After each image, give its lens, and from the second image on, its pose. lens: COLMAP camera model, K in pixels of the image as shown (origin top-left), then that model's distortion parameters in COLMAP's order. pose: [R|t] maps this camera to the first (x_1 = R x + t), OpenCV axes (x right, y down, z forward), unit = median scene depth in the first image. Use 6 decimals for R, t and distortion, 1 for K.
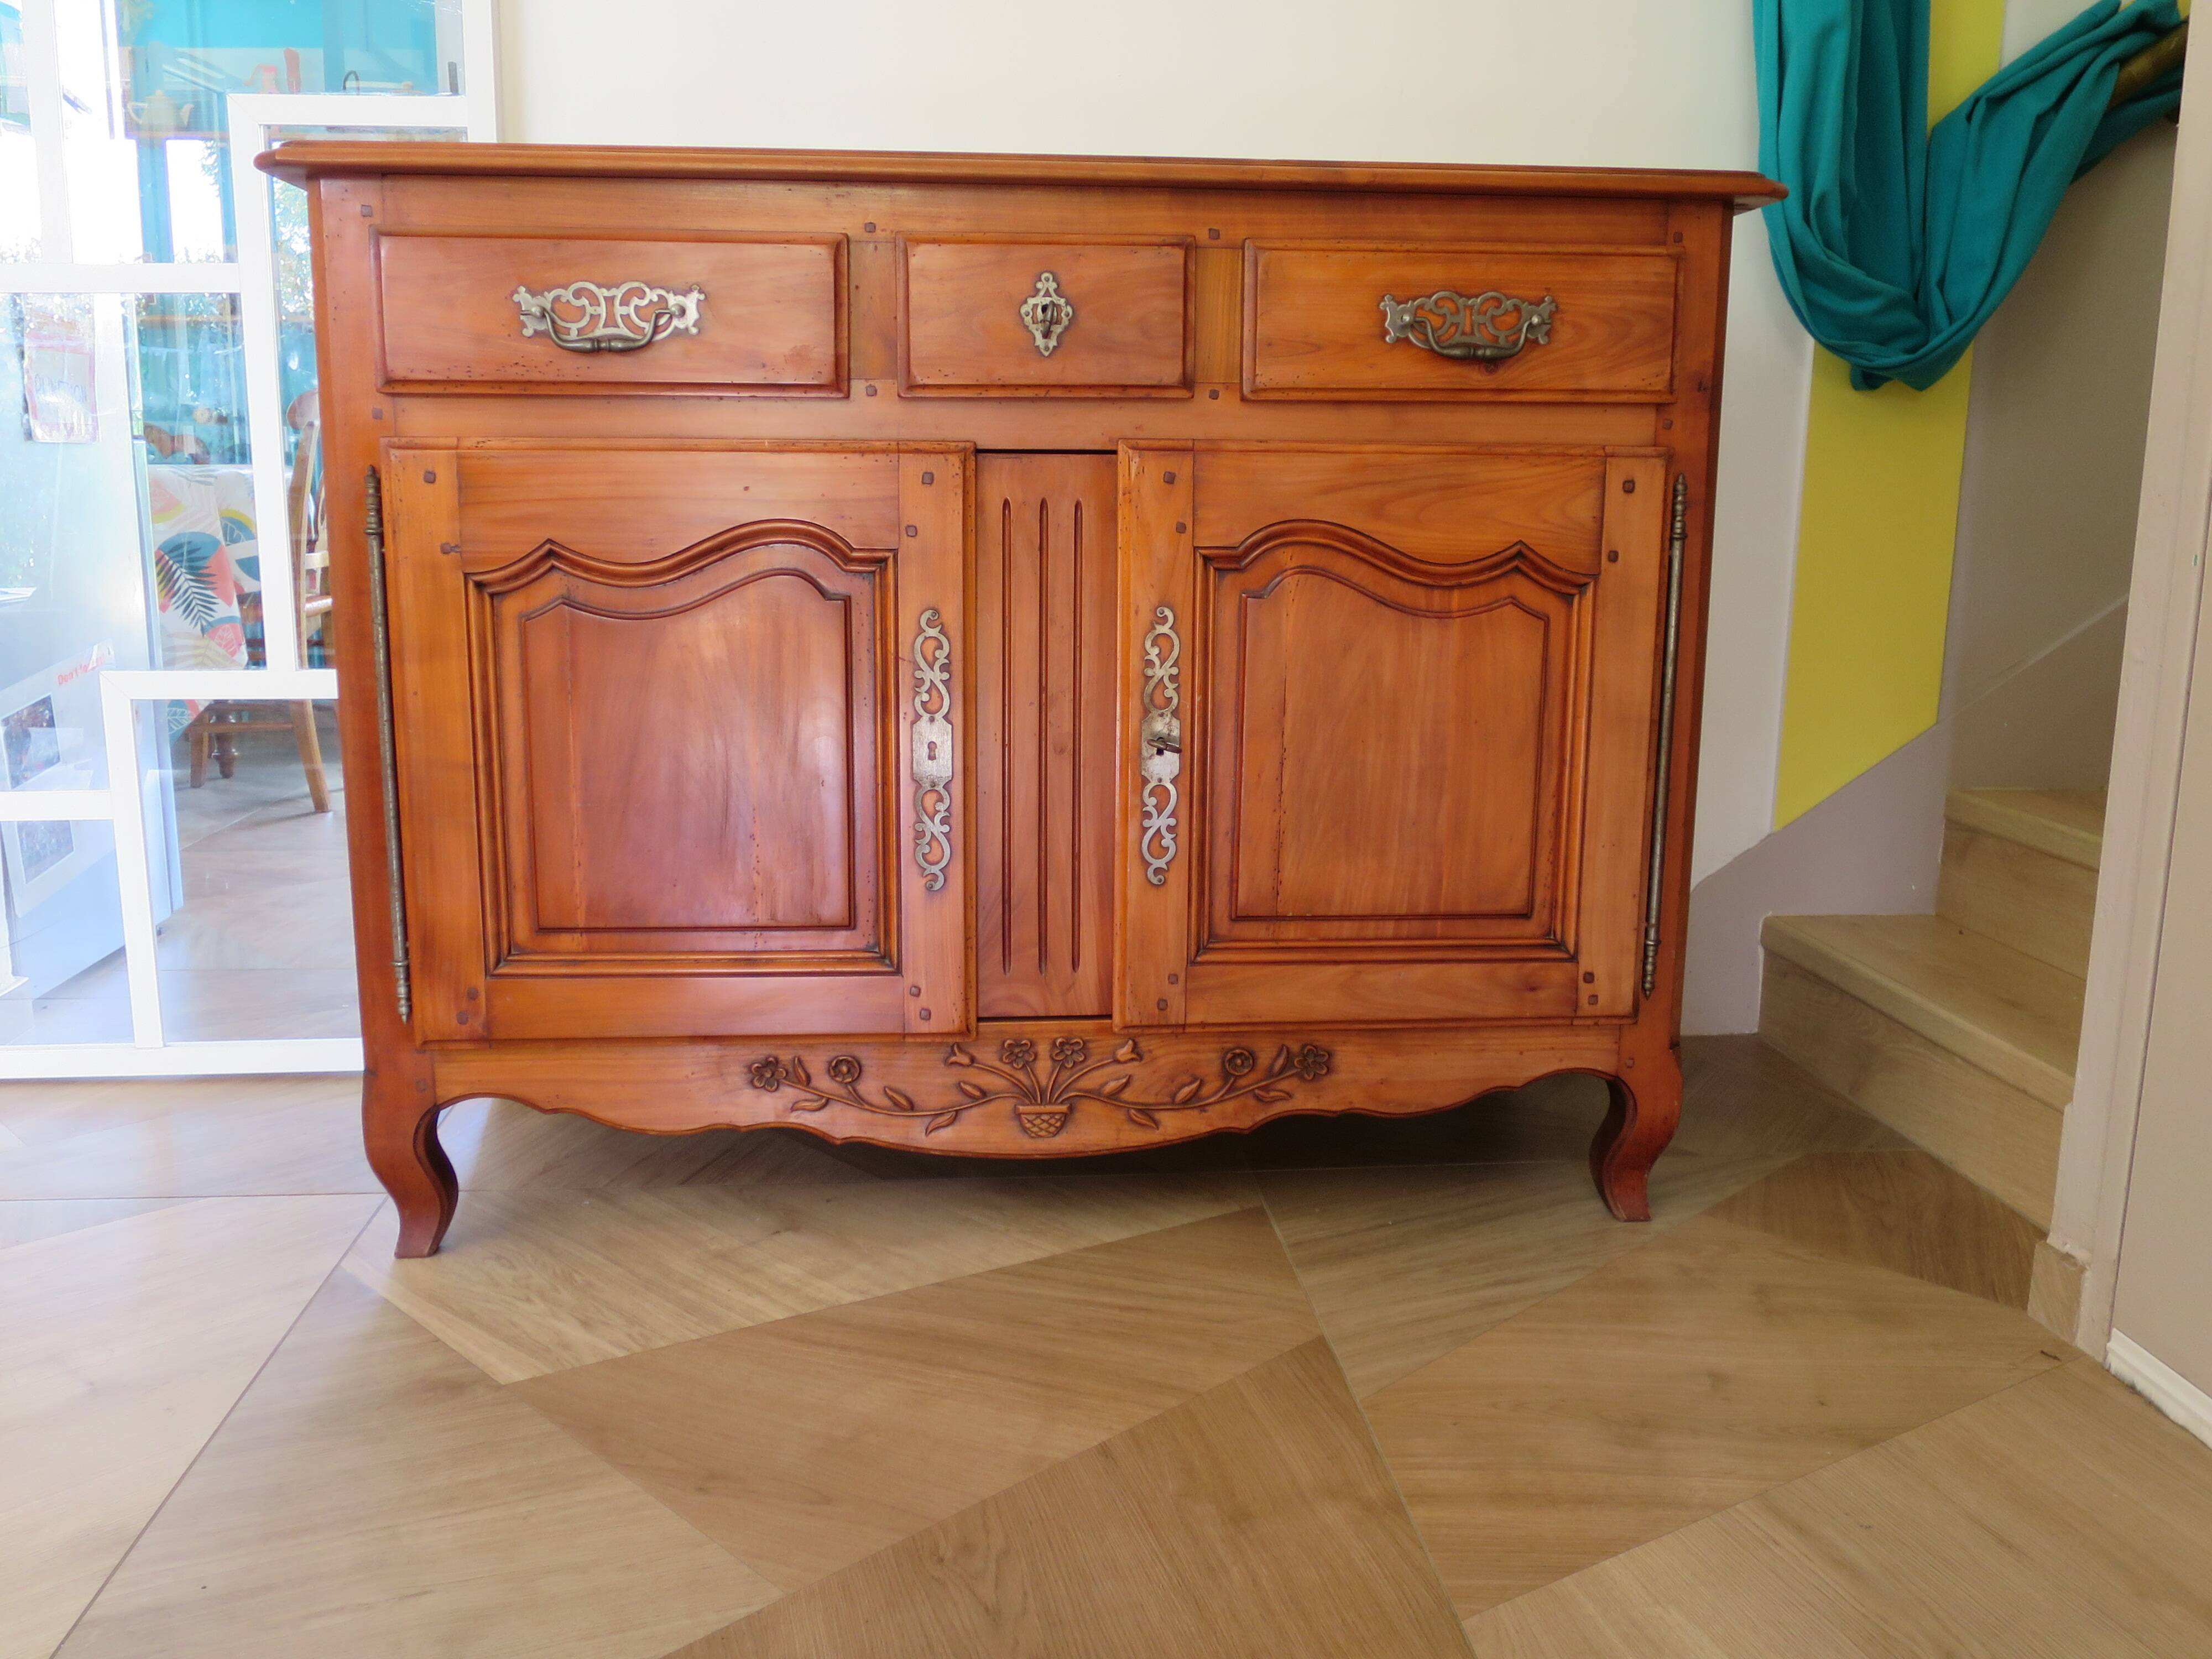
lens RADIAL K [[1859.2, 0, 1098.3], [0, 1859.2, 827.8], [0, 0, 1]] dist [-0.042562, 0.017437]
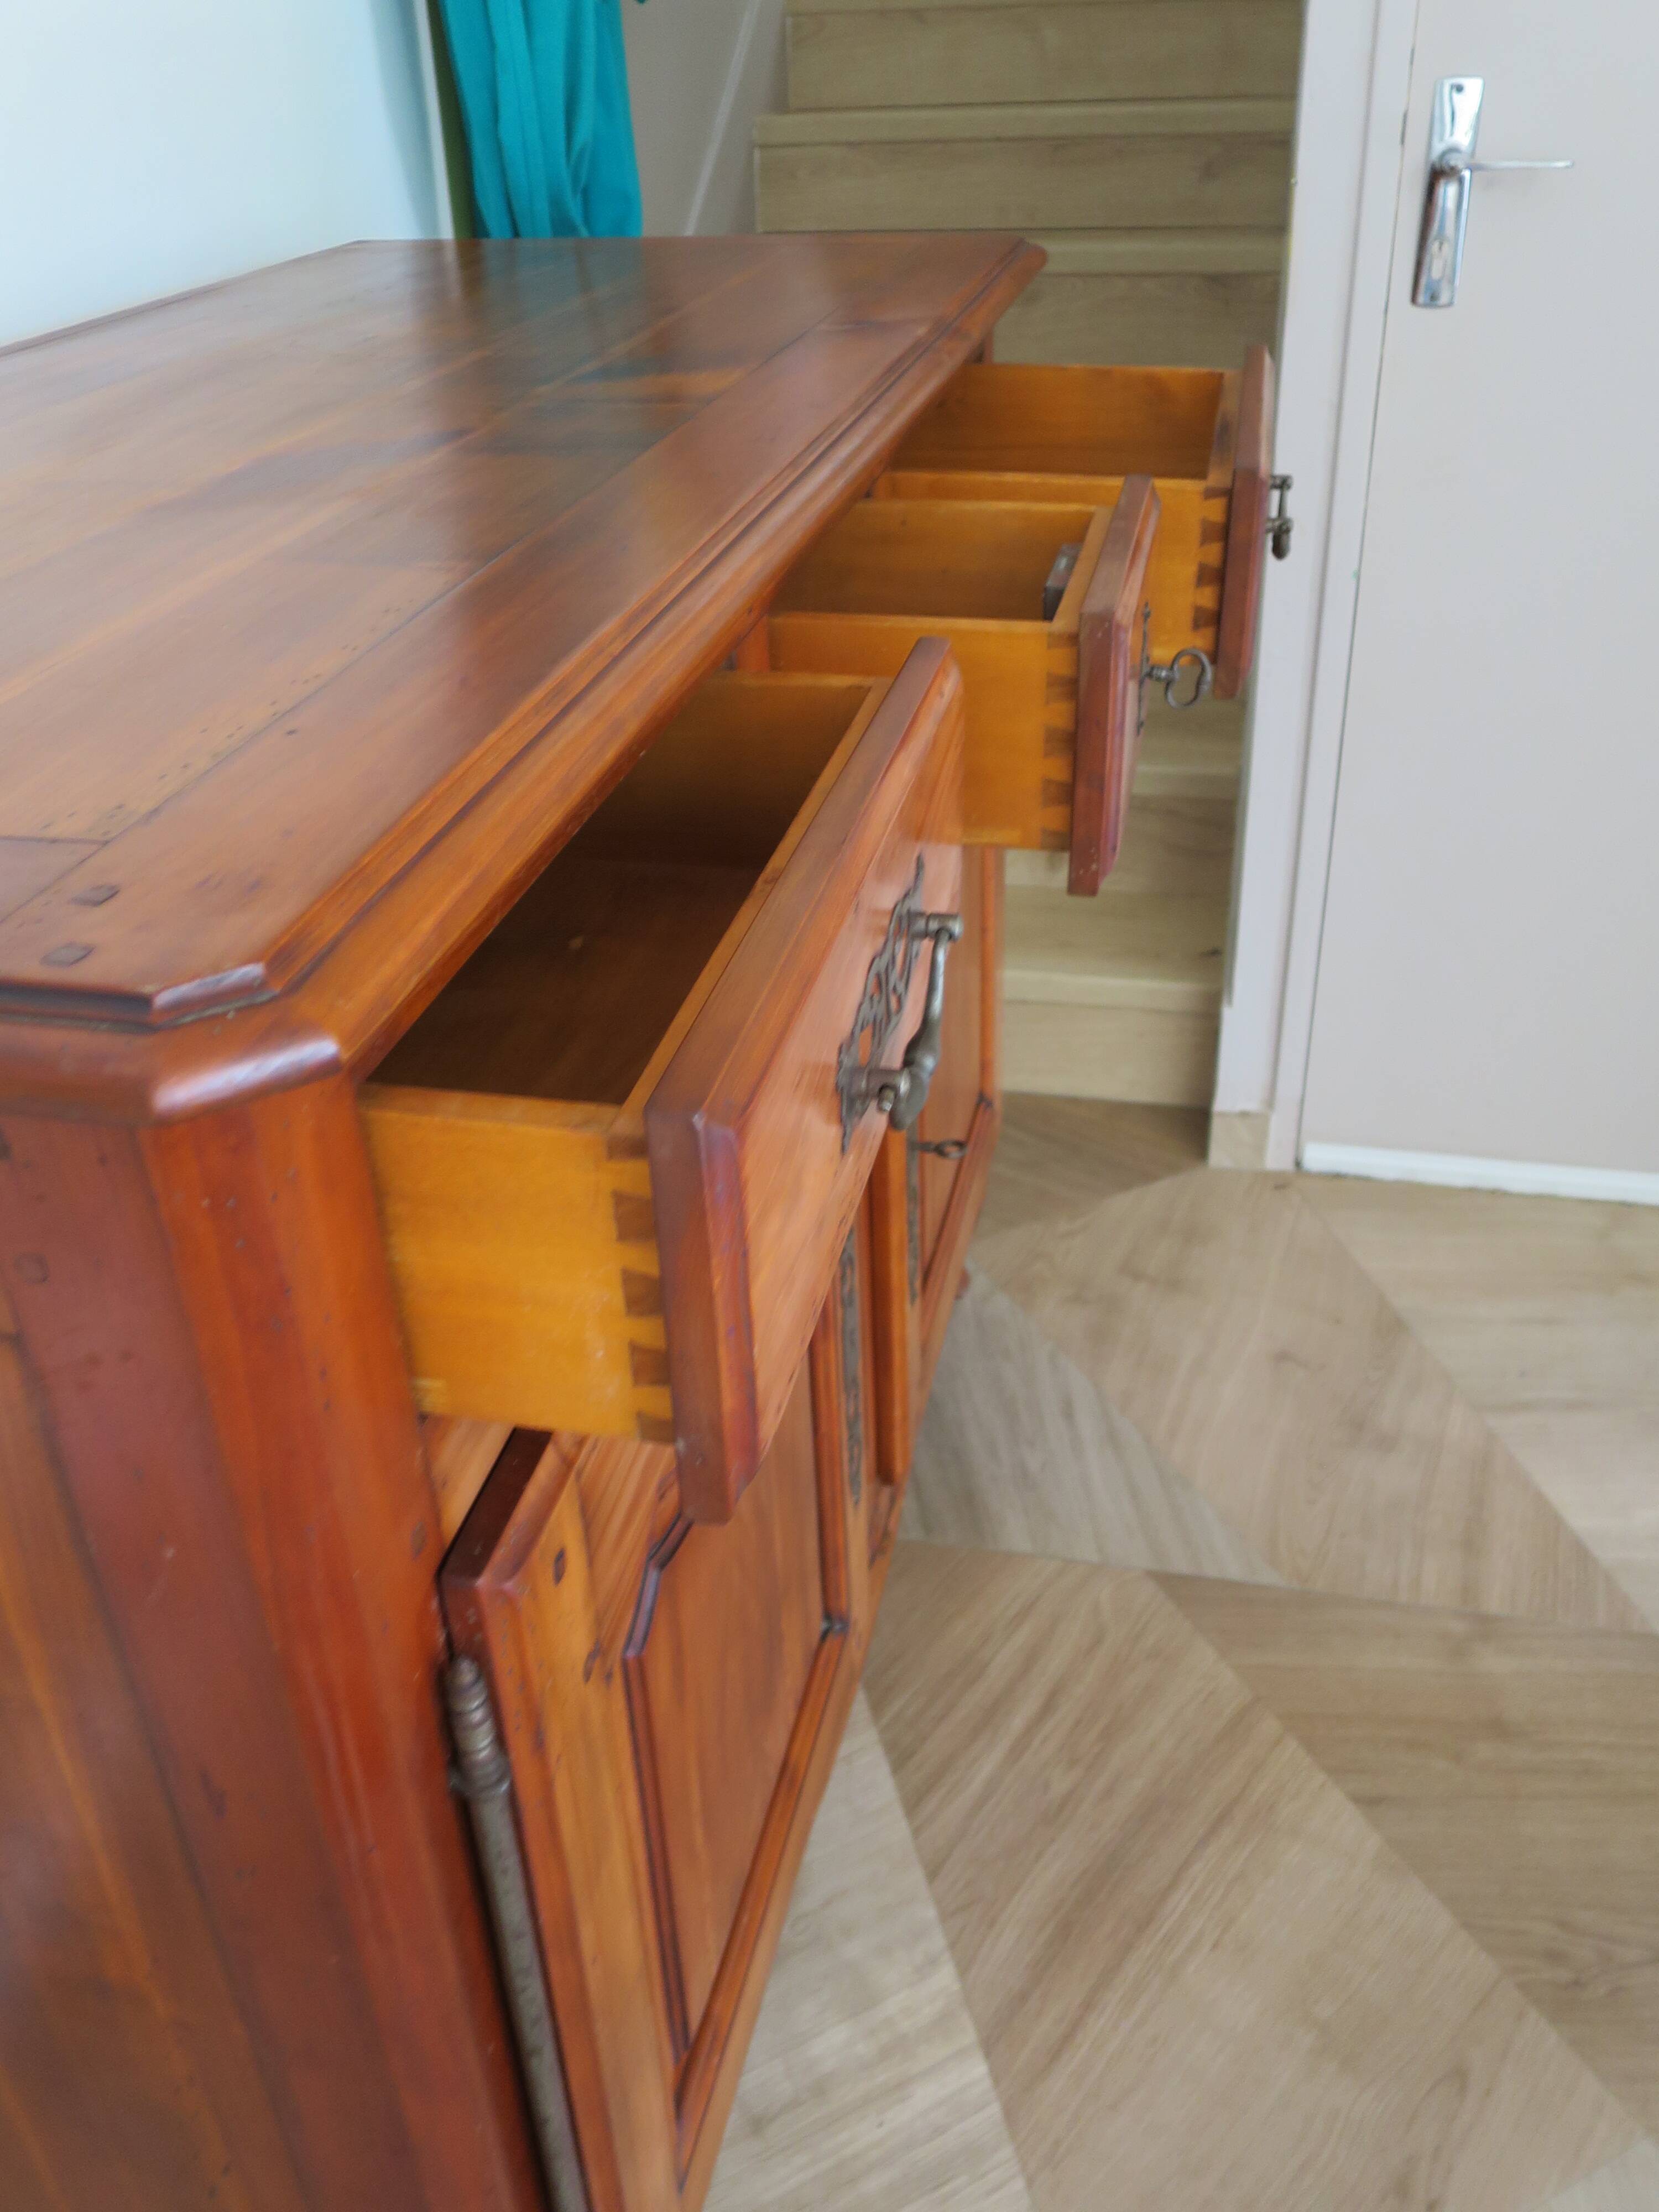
lens RADIAL K [[1859.2, 0, 830.6], [0, 1859.2, 1100.2], [0, 0, 1]] dist [-0.042562, 0.017437]
pose [[0.307684, -0.508618, 0.804138, -0.587422], [0.212394, 0.860526, 0.463016, -0.427987], [-0.927480, 0.028332, 0.372798, 0.767443]]
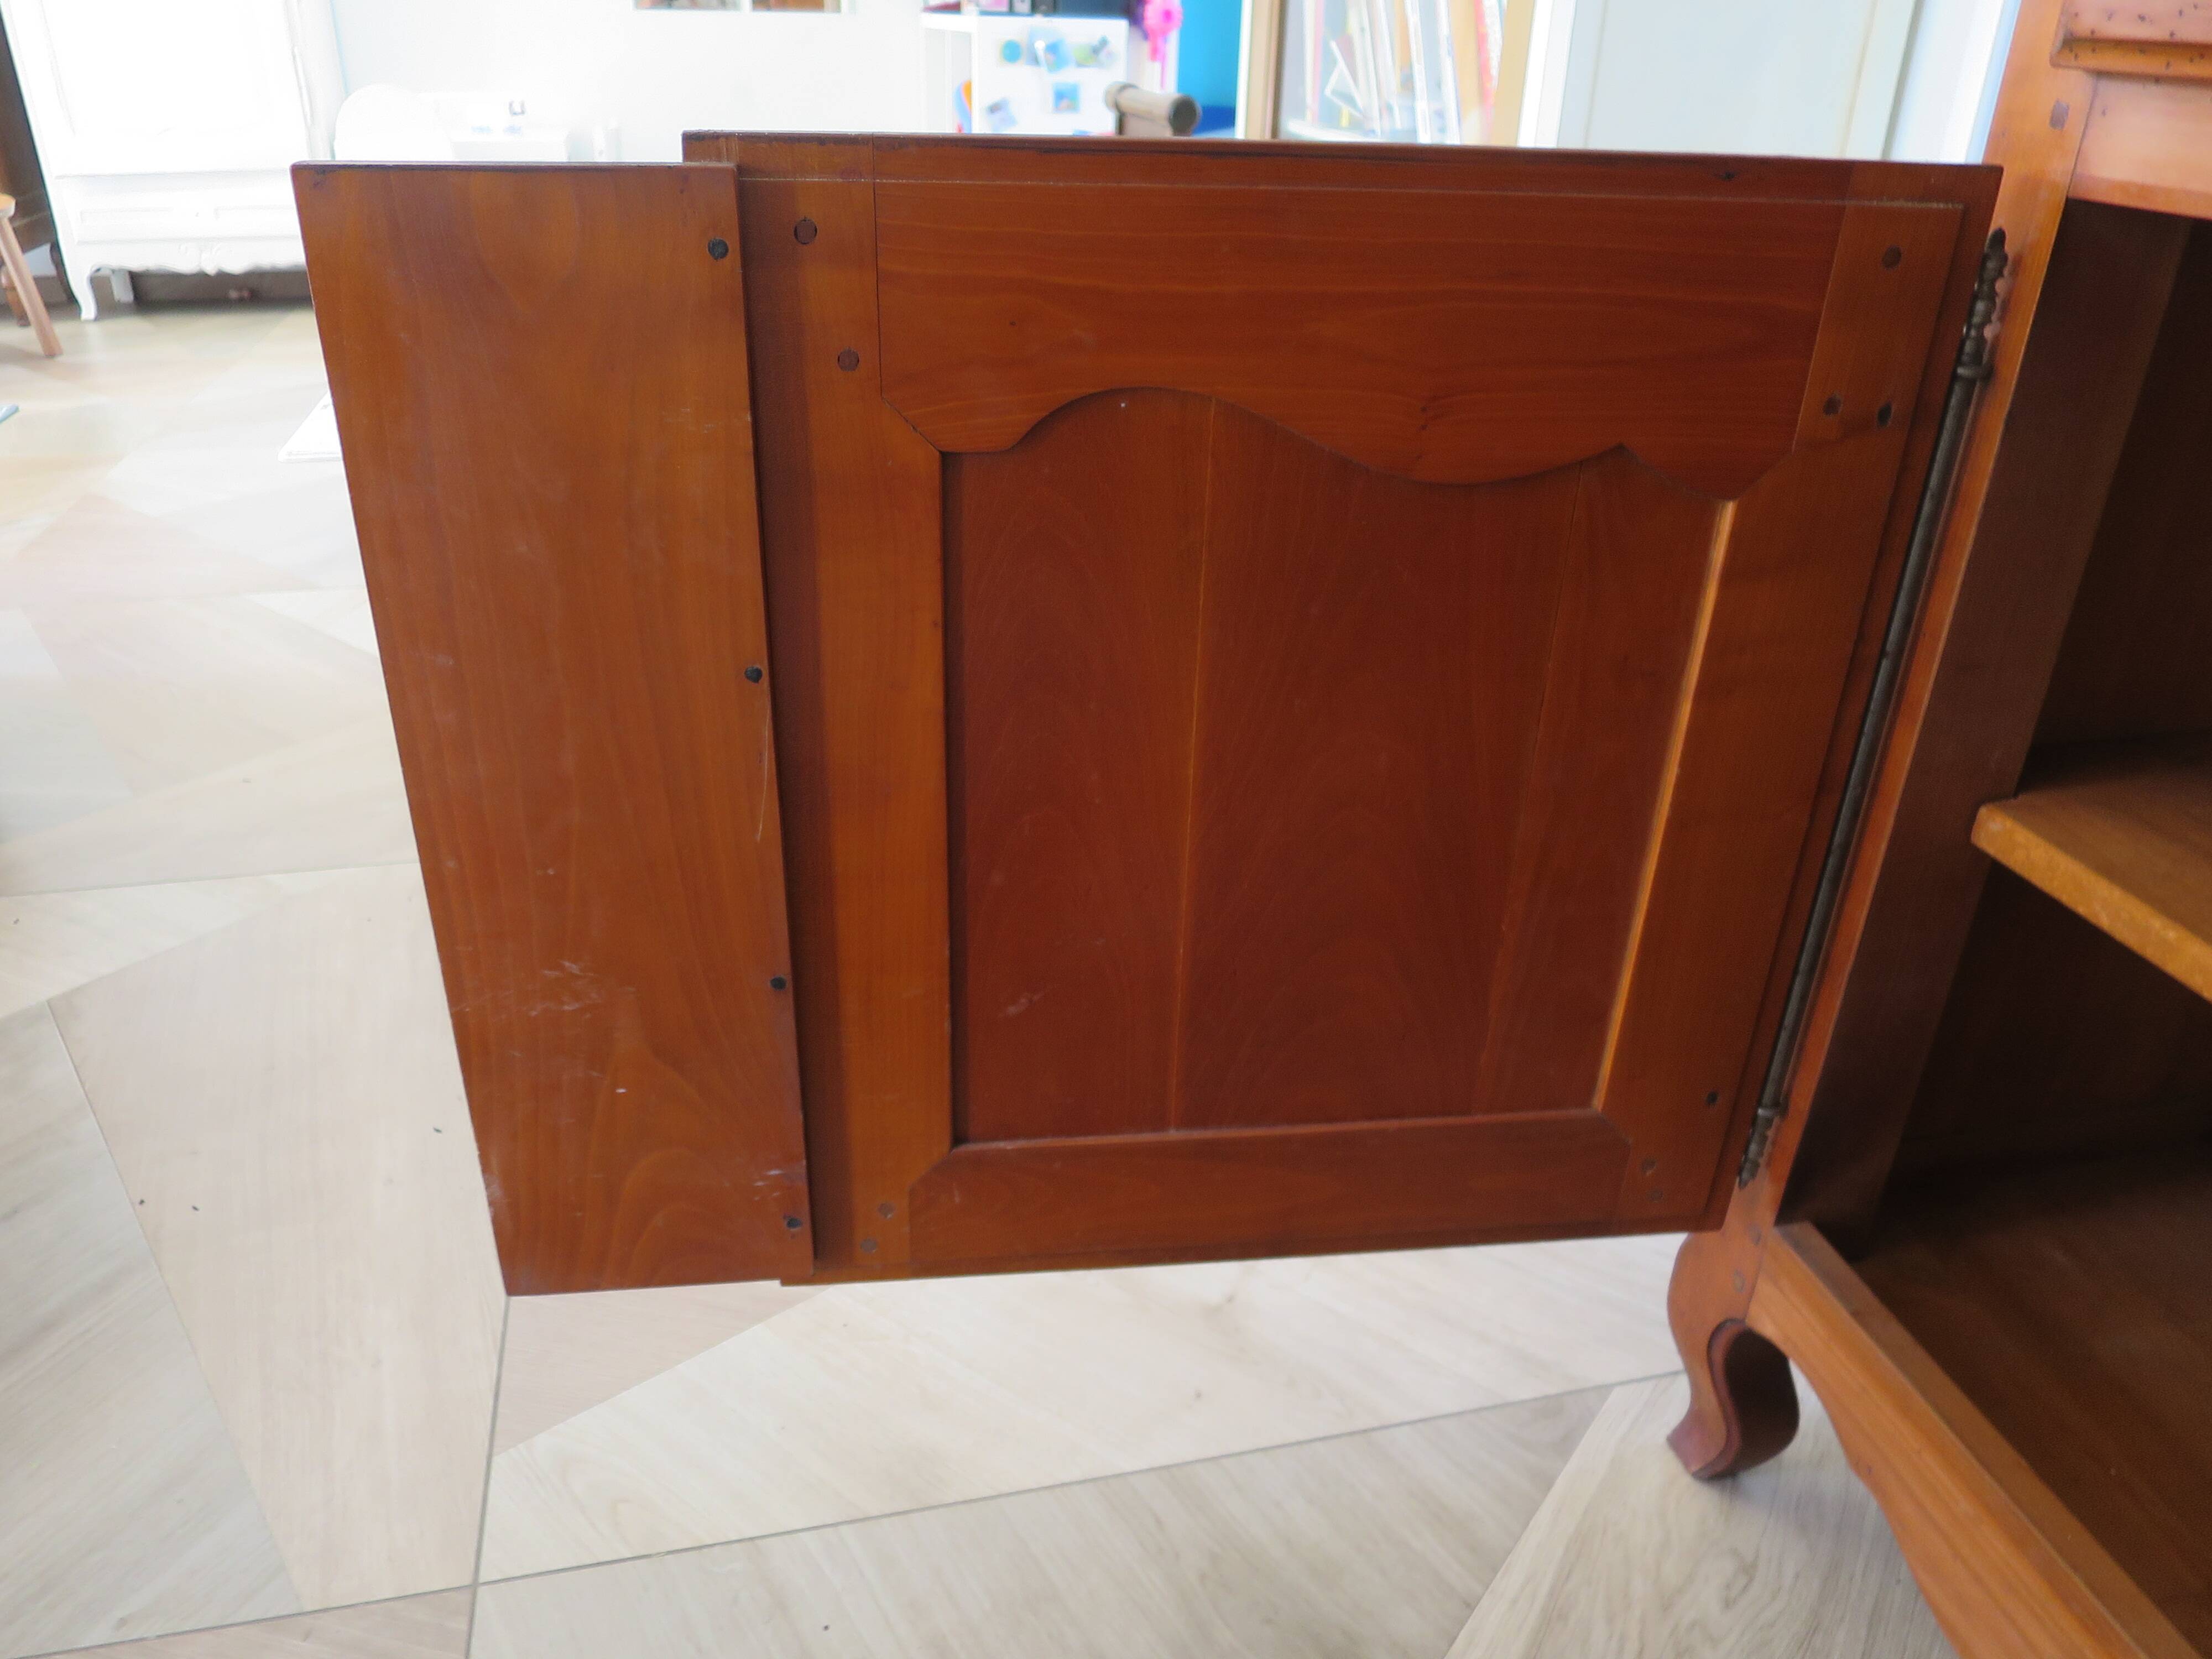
lens RADIAL K [[1592.6, 0, 1096.2], [0, 1592.6, 816.8], [0, 0, 1]] dist [-0.046471, 0.013230]
pose [[0.140595, 0.448059, -0.882880, -0.004643], [-0.213037, 0.884540, 0.414976, -0.174174], [0.966876, 0.129743, 0.219815, 0.684741]]
